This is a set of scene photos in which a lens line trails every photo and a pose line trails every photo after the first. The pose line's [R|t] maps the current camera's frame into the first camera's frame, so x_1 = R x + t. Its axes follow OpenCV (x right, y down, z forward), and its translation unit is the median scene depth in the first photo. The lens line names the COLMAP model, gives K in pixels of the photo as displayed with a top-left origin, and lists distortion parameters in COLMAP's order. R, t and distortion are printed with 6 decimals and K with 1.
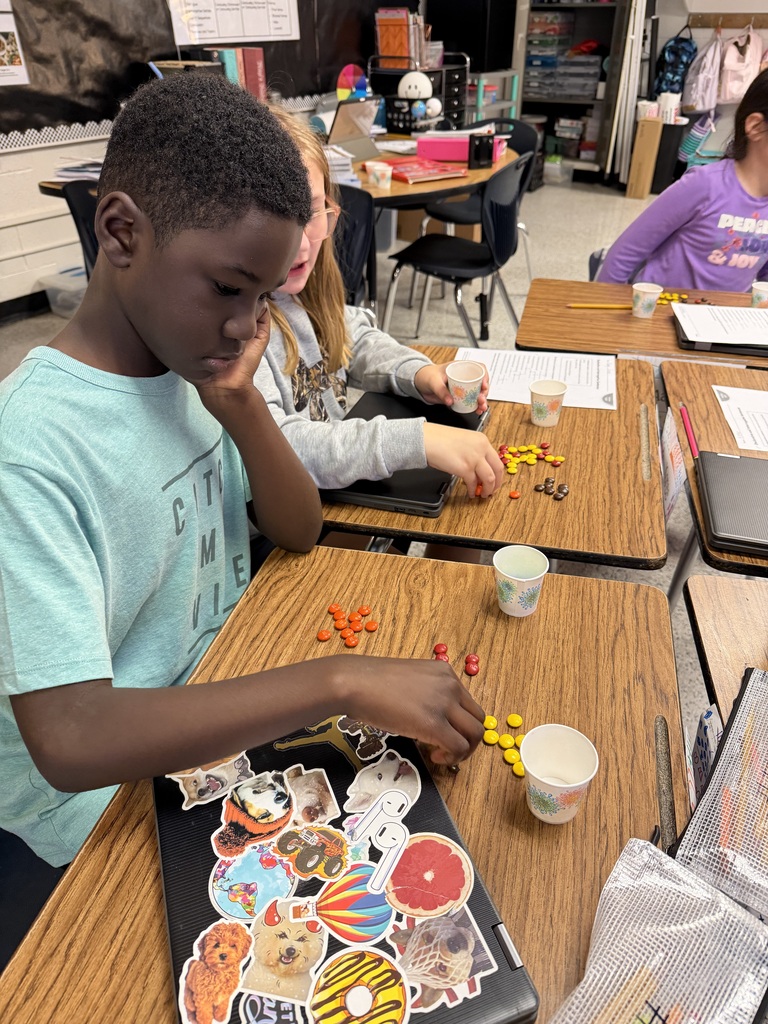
lens RADIAL K [[706.8, 0, 383.4], [0, 706.8, 510.3], [0, 0, 1]] dist [-0.003404, -0.002376]
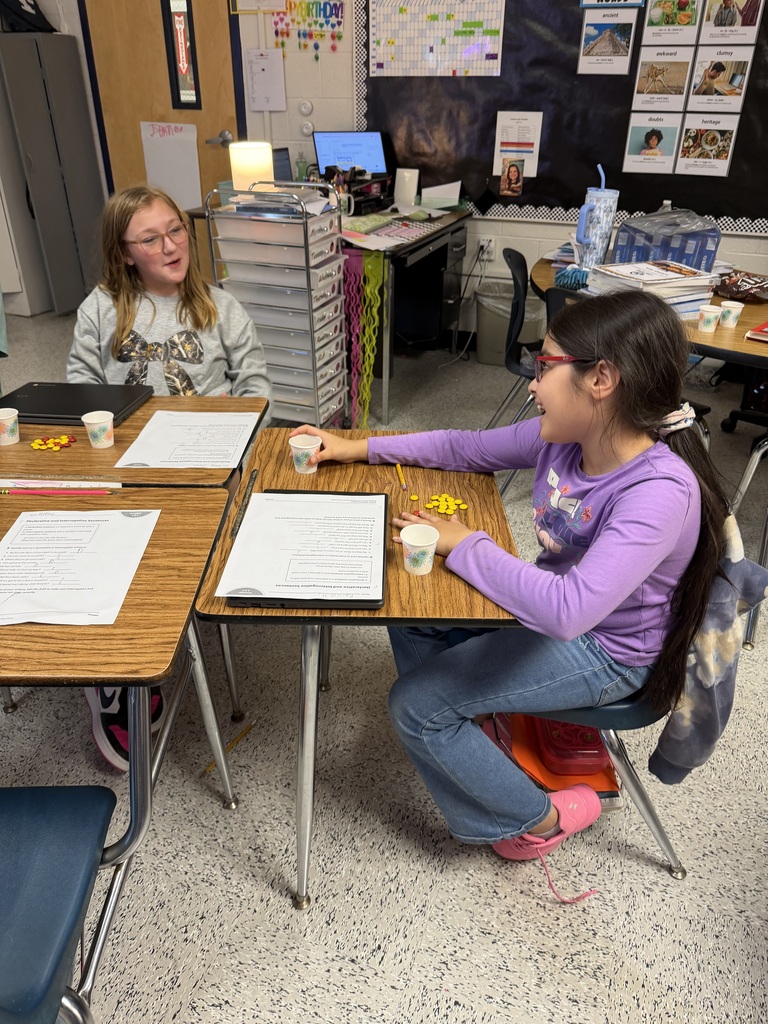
lens RADIAL K [[706.8, 0, 383.8], [0, 706.8, 513.8], [0, 0, 1]] dist [-0.003404, -0.002376]
pose [[0.257142, 0.495091, -0.829917, 0.520521], [-0.560497, 0.775997, 0.289260, -0.240409], [0.787223, 0.390786, 0.477039, 0.299855]]
